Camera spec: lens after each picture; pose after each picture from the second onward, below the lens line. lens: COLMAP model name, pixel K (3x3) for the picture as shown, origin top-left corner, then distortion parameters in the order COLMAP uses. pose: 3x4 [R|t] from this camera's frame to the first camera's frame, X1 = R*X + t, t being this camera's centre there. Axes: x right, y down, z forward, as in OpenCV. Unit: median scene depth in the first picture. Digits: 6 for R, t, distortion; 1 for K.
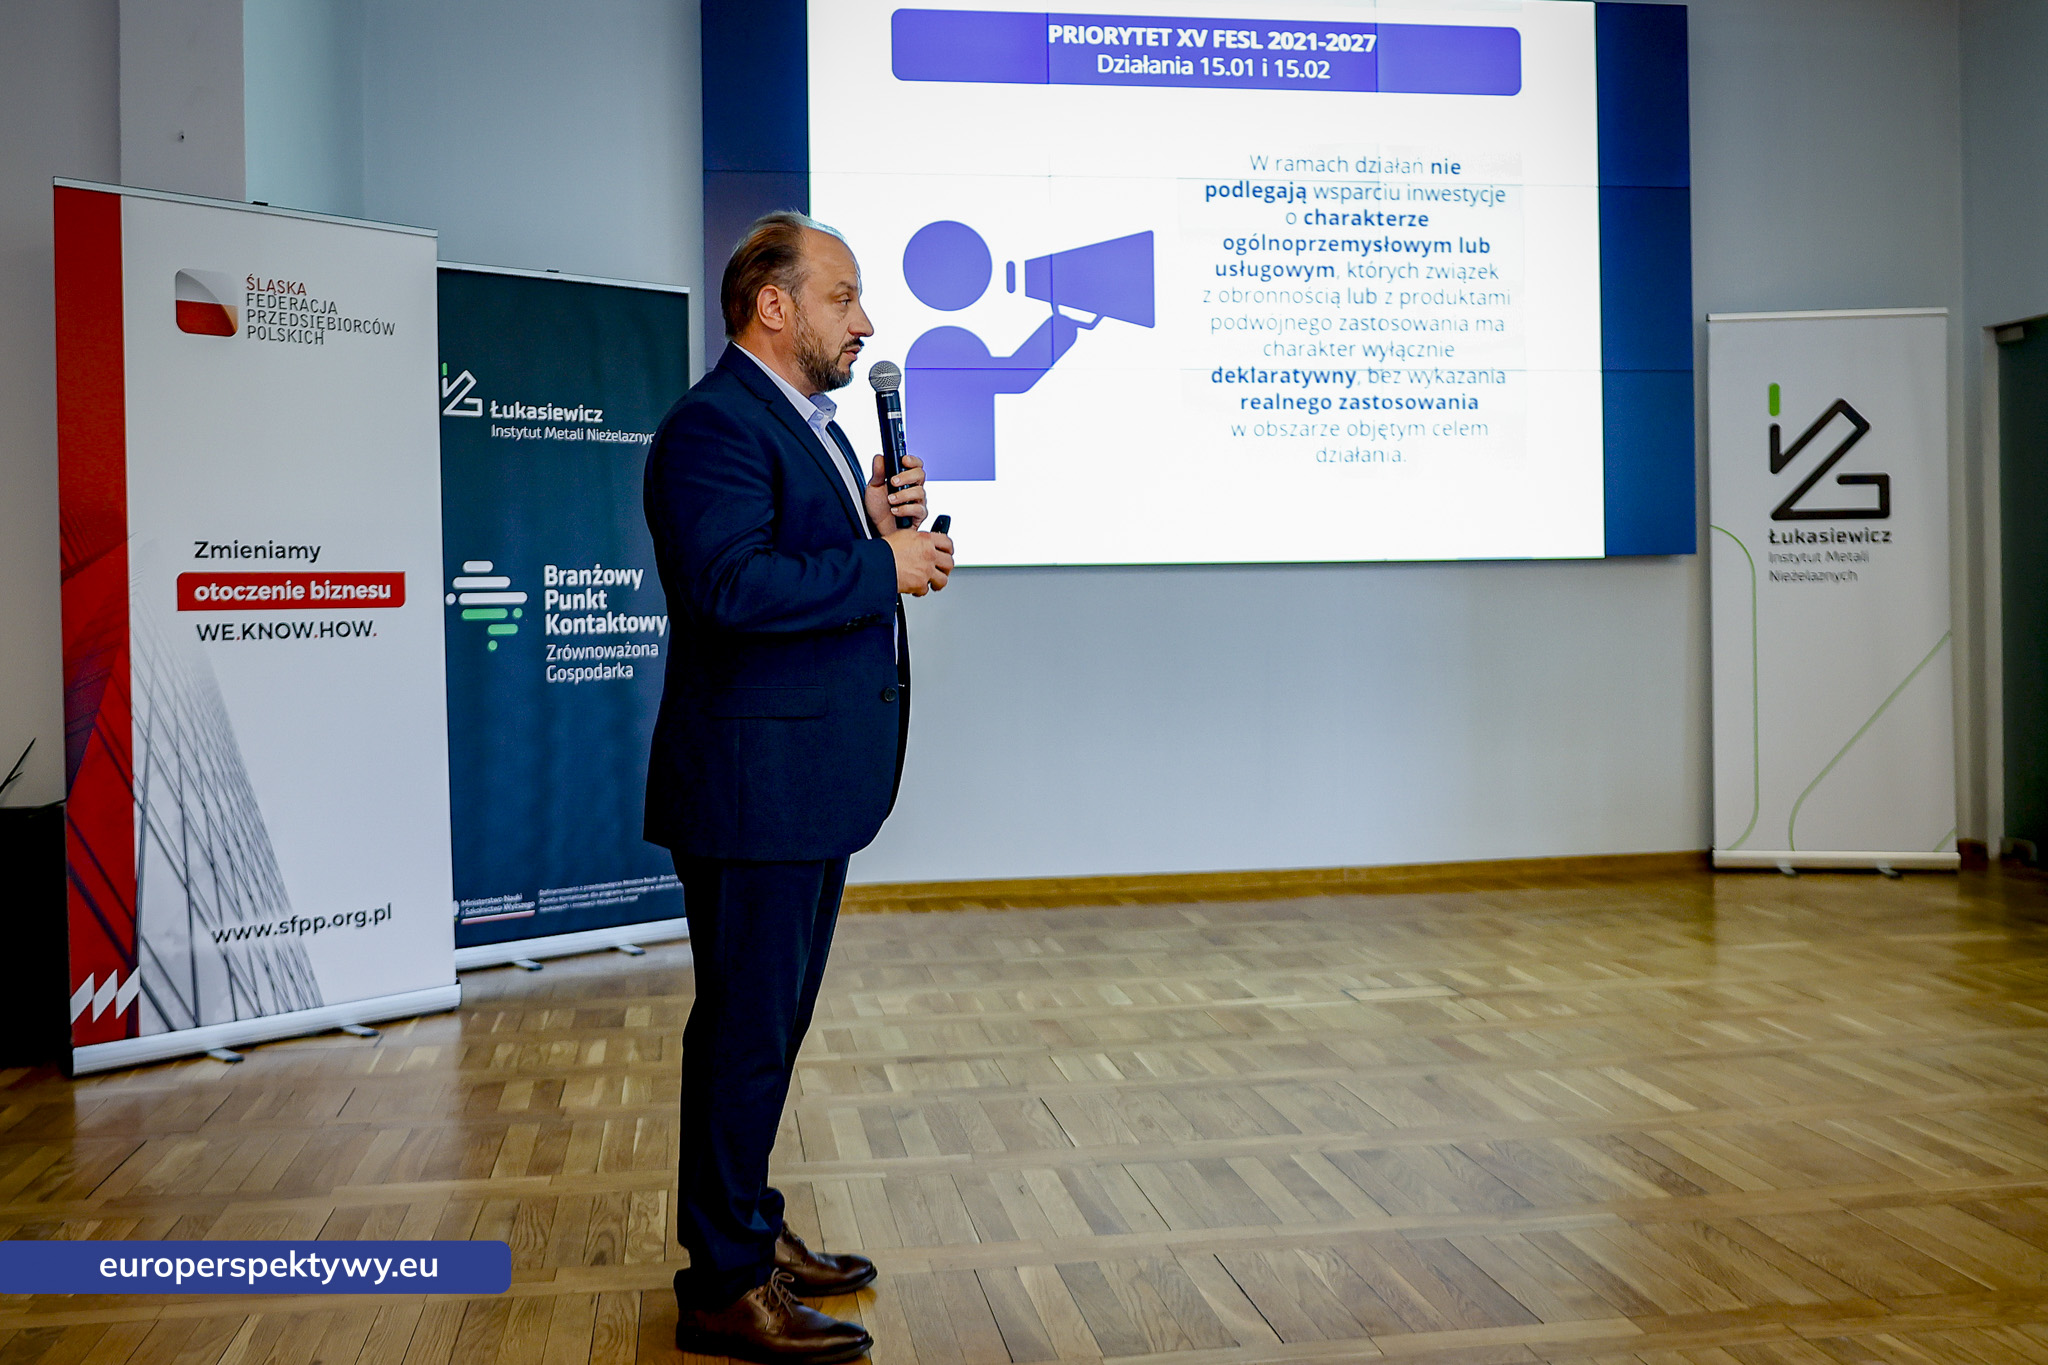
lens RADIAL K [[2042.4, 0, 1026.5], [0, 2042.4, 612.6], [0, 0, 1]] dist [0.002048, 0.005508]
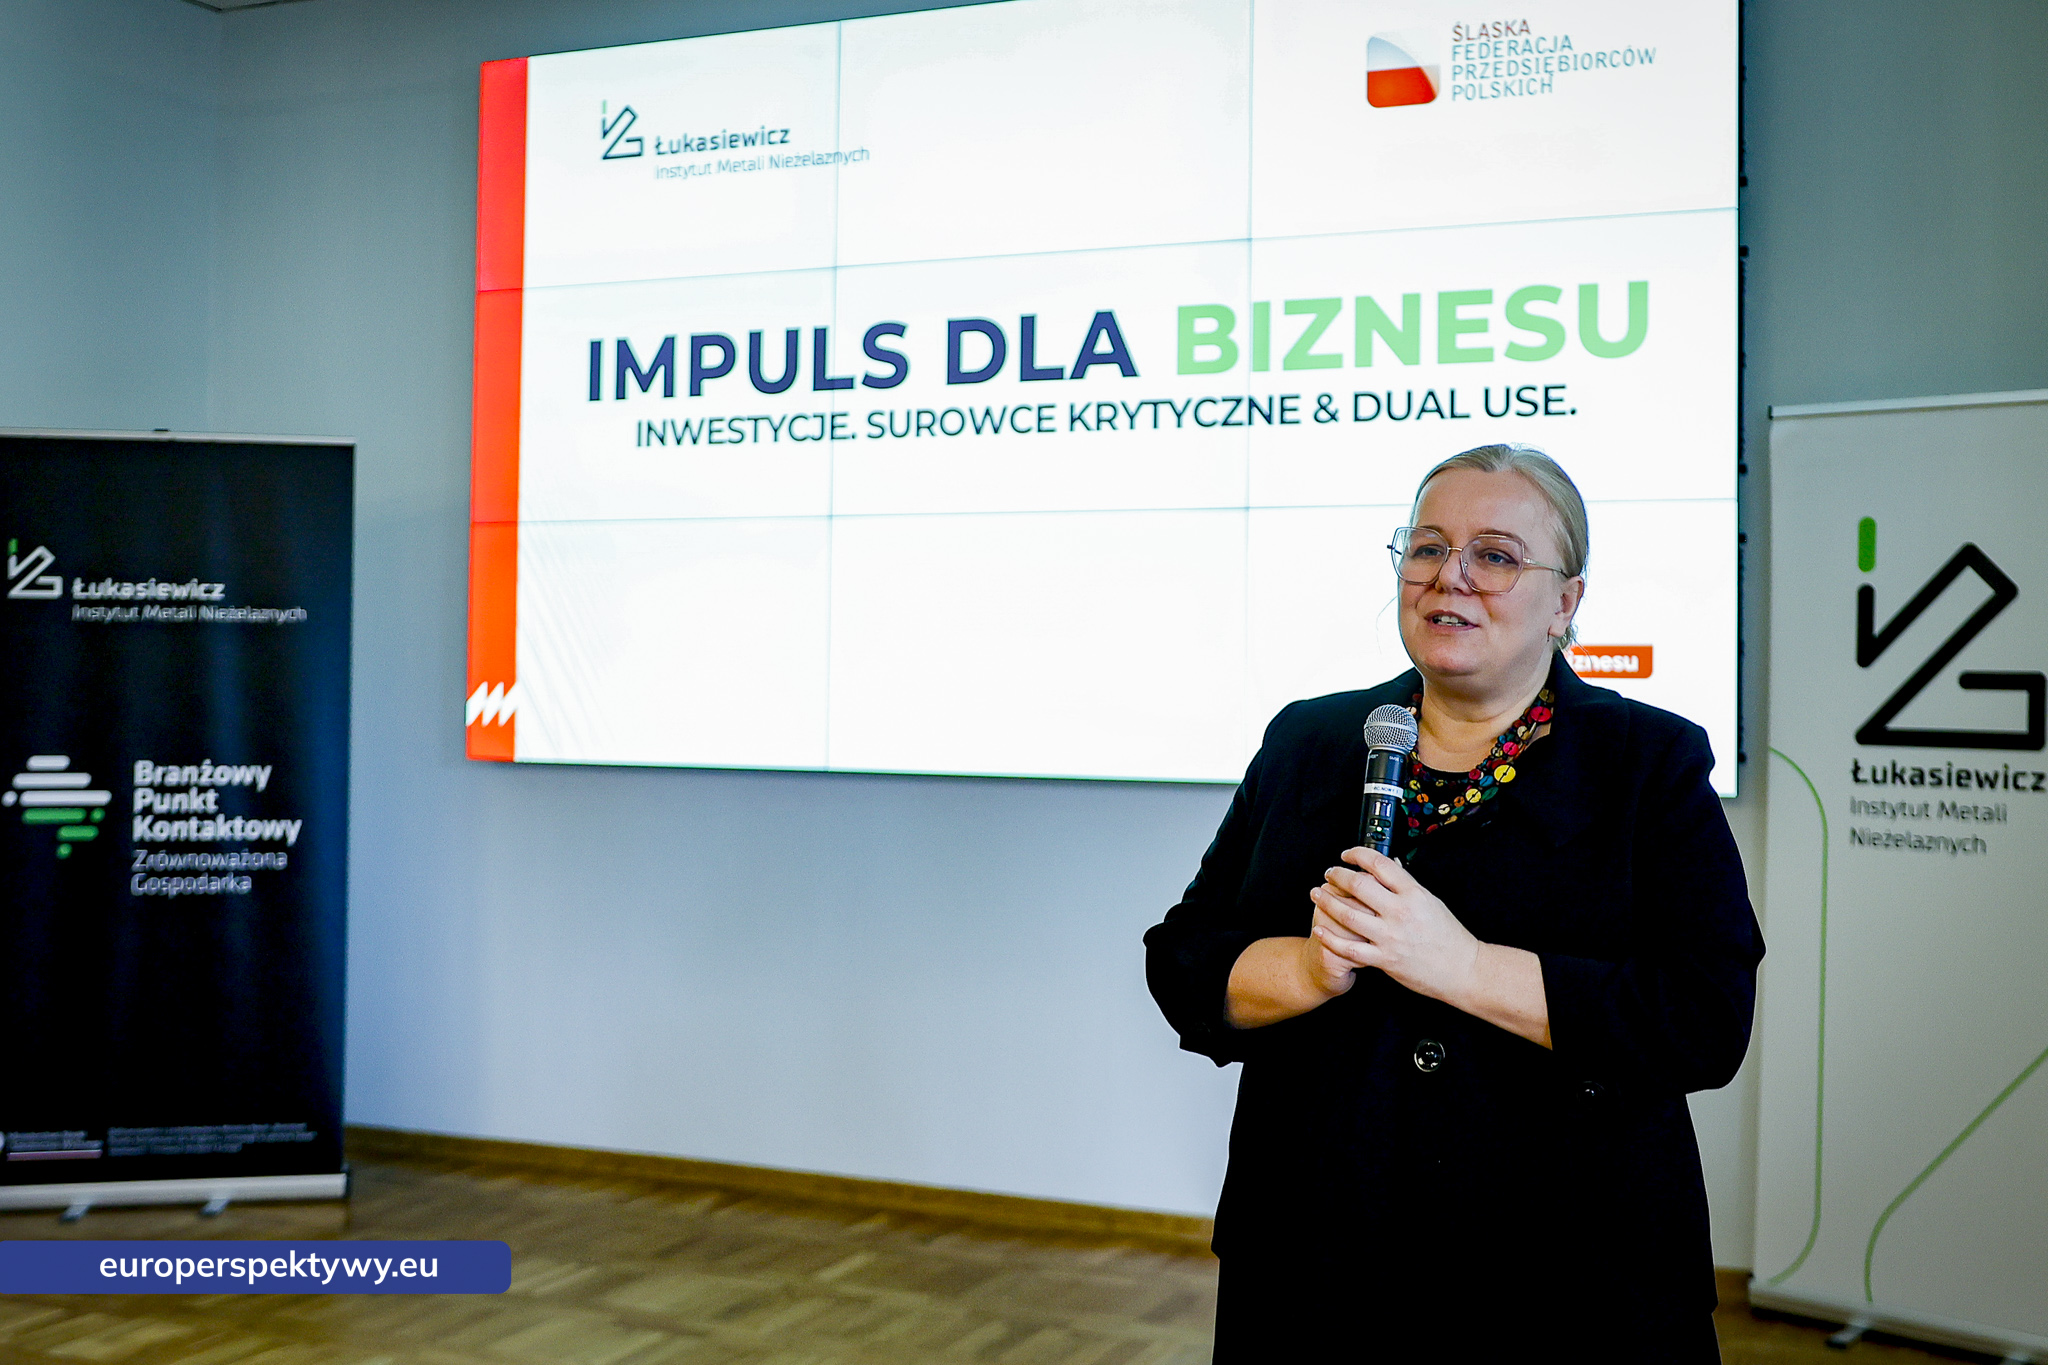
lens RADIAL K [[2348.8, 0, 1142.5], [0, 2348.8, 609.5], [0, 0, 1]] dist [-0.068313, 0.238073]
pose [[0.845918, 0.008835, -0.533240, 0.696474], [-0.028182, 0.999206, -0.028150, -0.074806], [0.532568, 0.038841, 0.845495, 0.378988]]
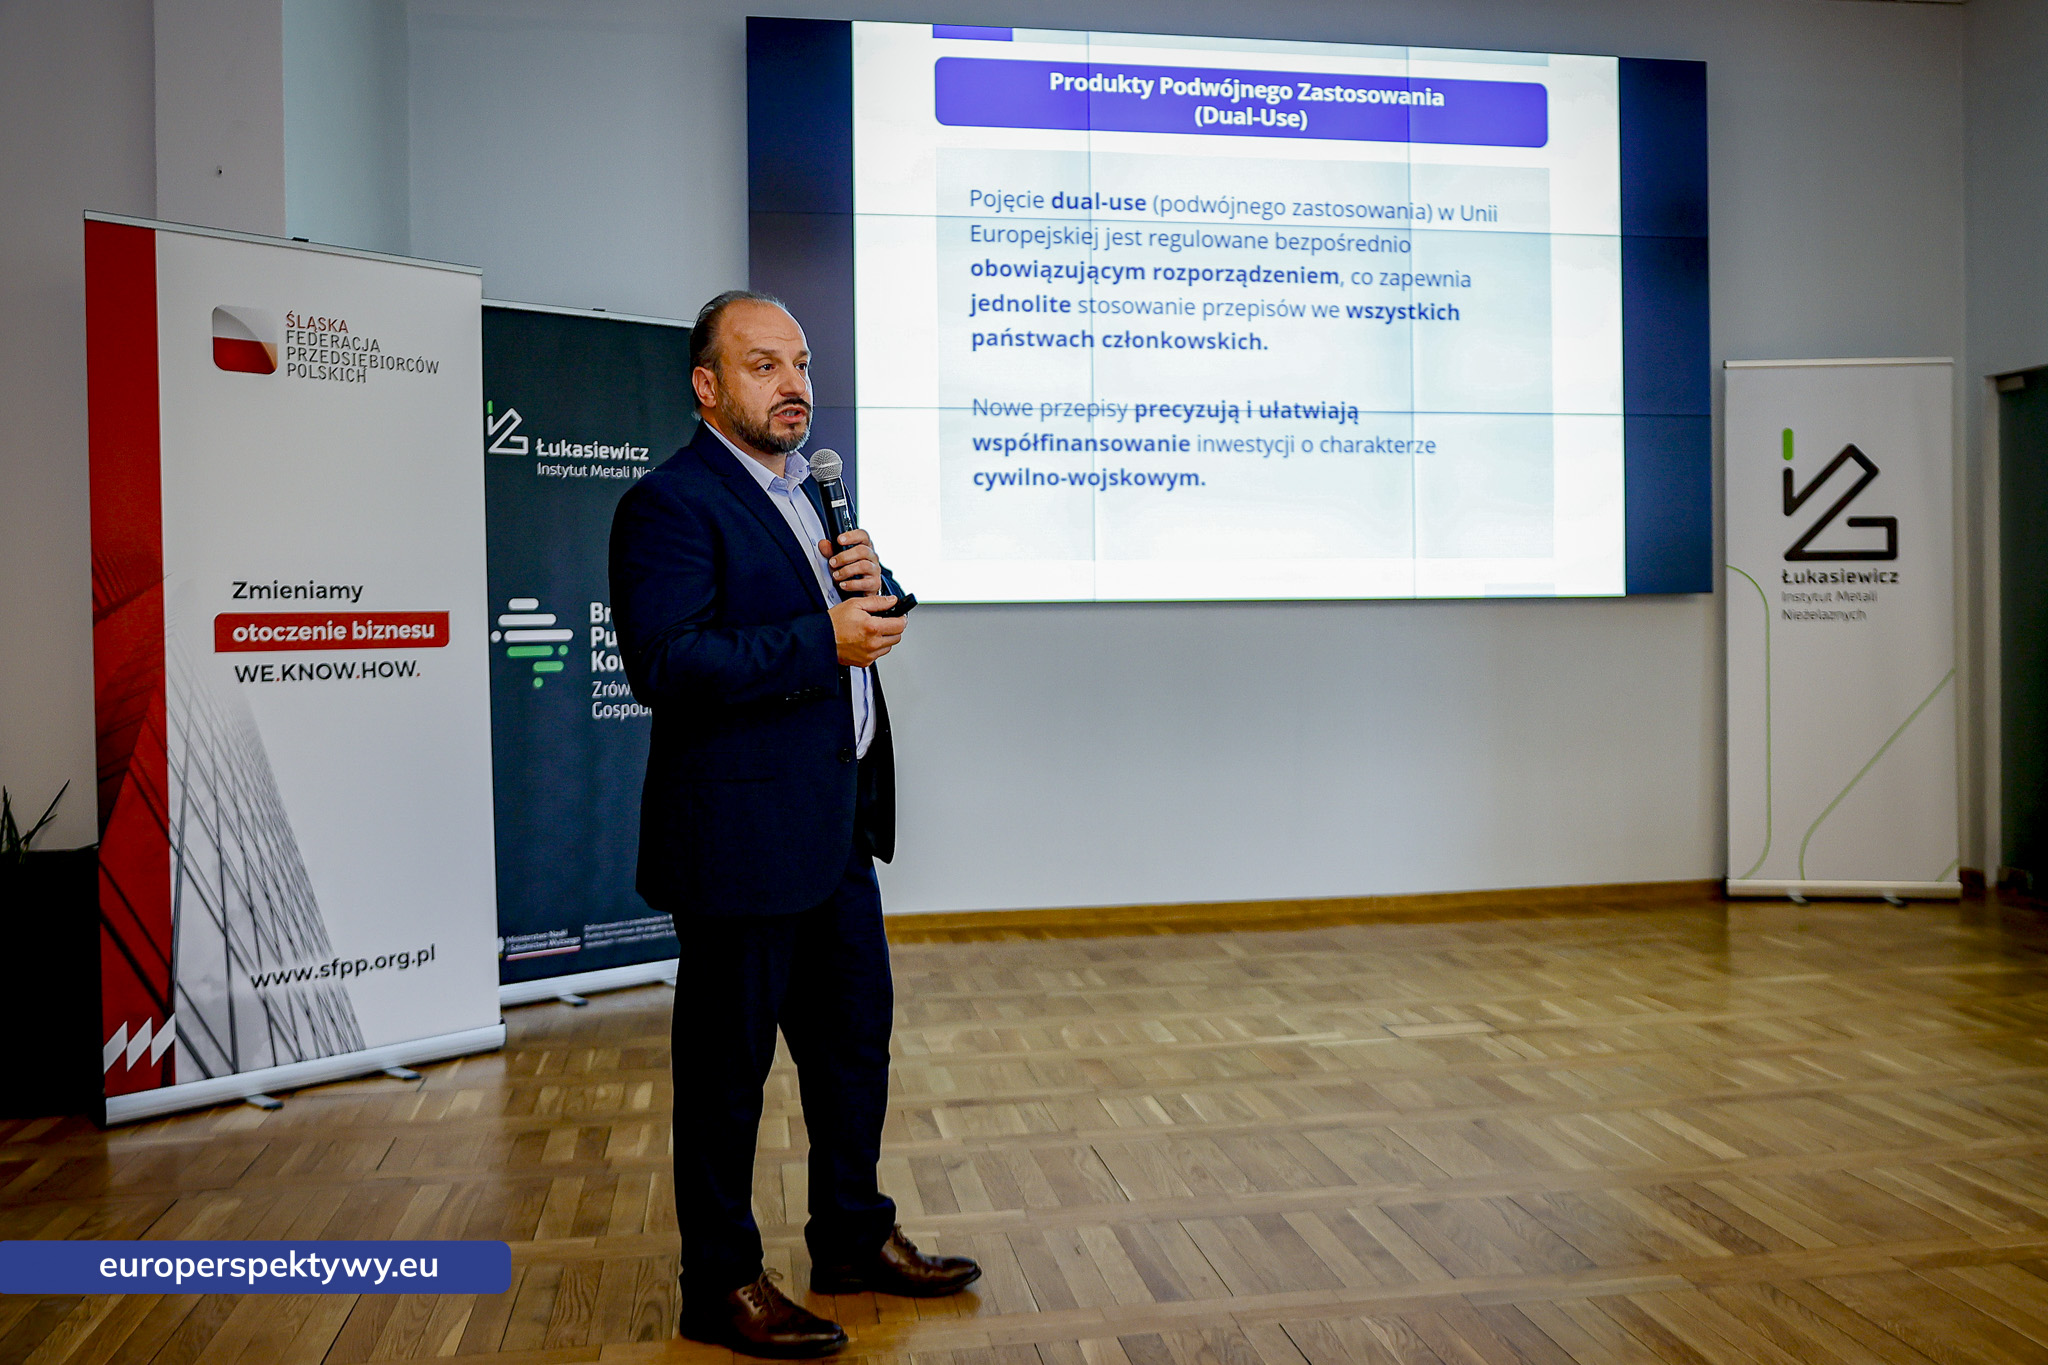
lens RADIAL K [[1915.5, 0, 1110.7], [0, 1915.5, 646.8], [0, 0, 1]] dist [-0.001724, 0.008367]
pose [[0.999426, 0.003372, 0.033707, -0.012036], [-0.003634, 0.999964, 0.007729, -0.009902], [-0.033680, -0.007847, 0.999402, 0.050437]]
